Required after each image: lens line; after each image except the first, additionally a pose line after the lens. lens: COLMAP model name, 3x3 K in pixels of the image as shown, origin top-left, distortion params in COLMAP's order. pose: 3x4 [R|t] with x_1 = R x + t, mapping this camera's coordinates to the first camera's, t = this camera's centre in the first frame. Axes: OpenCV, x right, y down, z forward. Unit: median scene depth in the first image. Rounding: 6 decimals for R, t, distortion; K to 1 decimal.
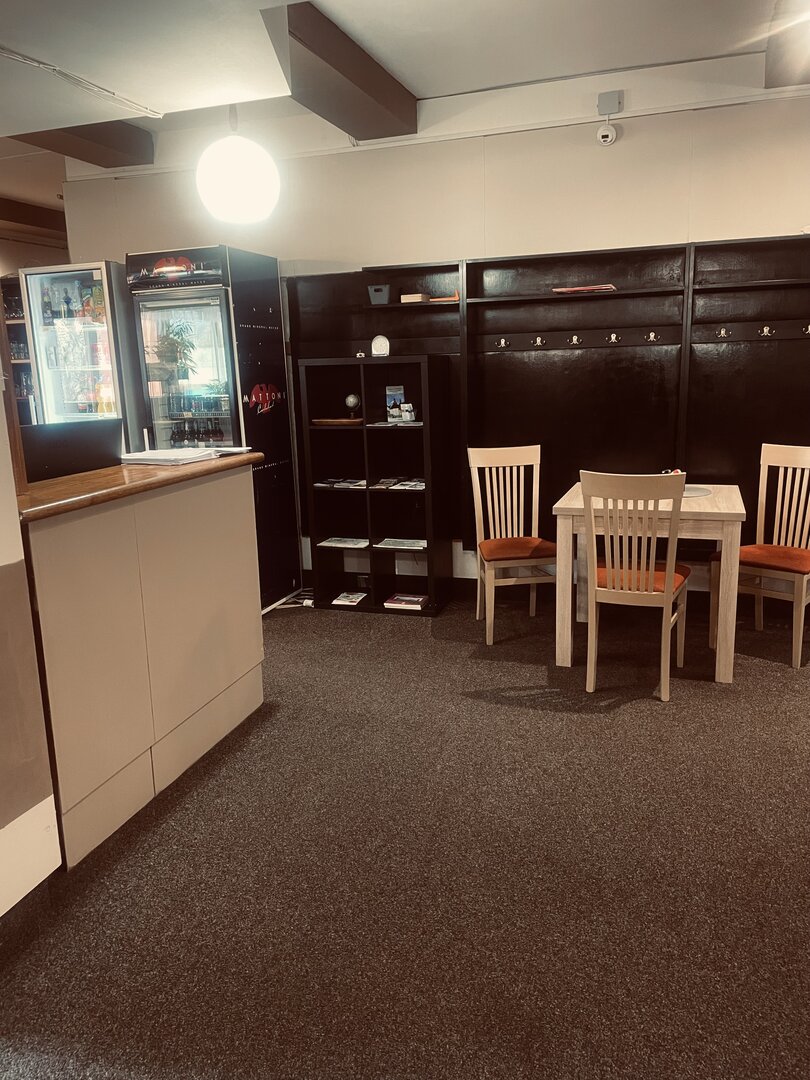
lens RADIAL K [[811.8, 0, 405.0], [0, 811.8, 540.0], [0, 0, 1]] dist [-0.000110, -0.002557]
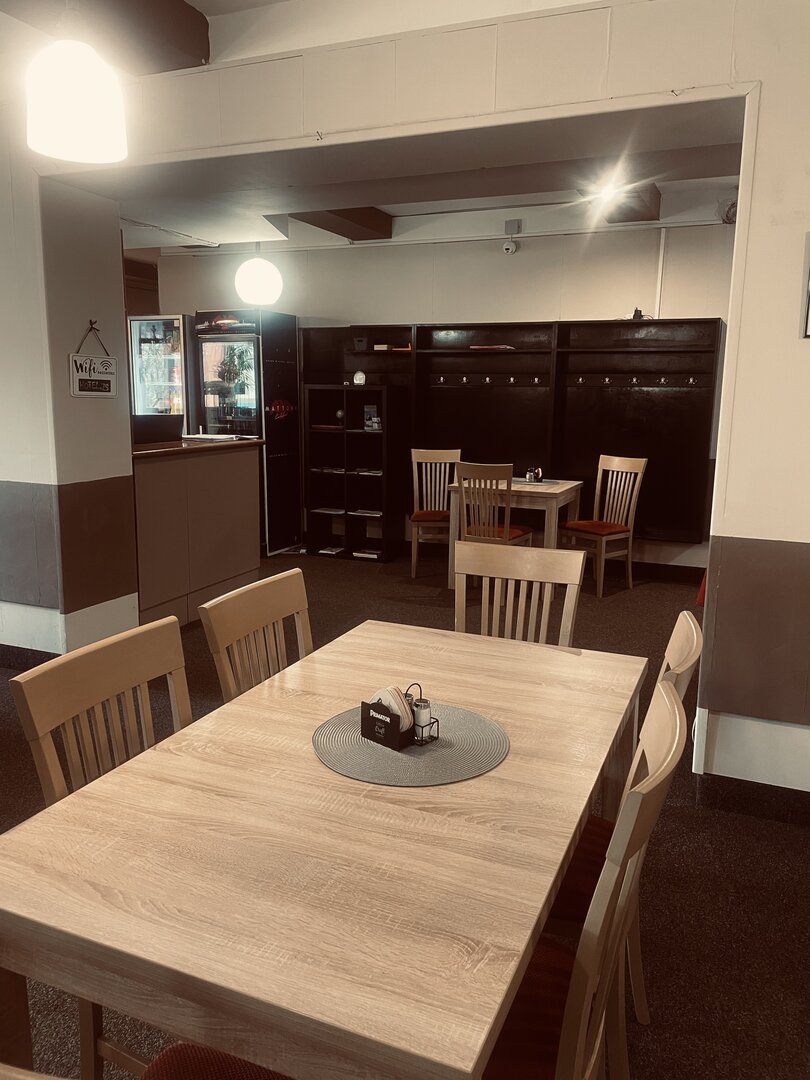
lens RADIAL K [[811.8, 0, 405.0], [0, 811.8, 540.0], [0, 0, 1]] dist [-0.000110, -0.002557]
pose [[0.995724, 0.059954, -0.070273, 0.175189], [-0.062016, 0.997695, -0.027534, 0.092632], [0.068461, 0.031774, 0.997148, -0.467190]]
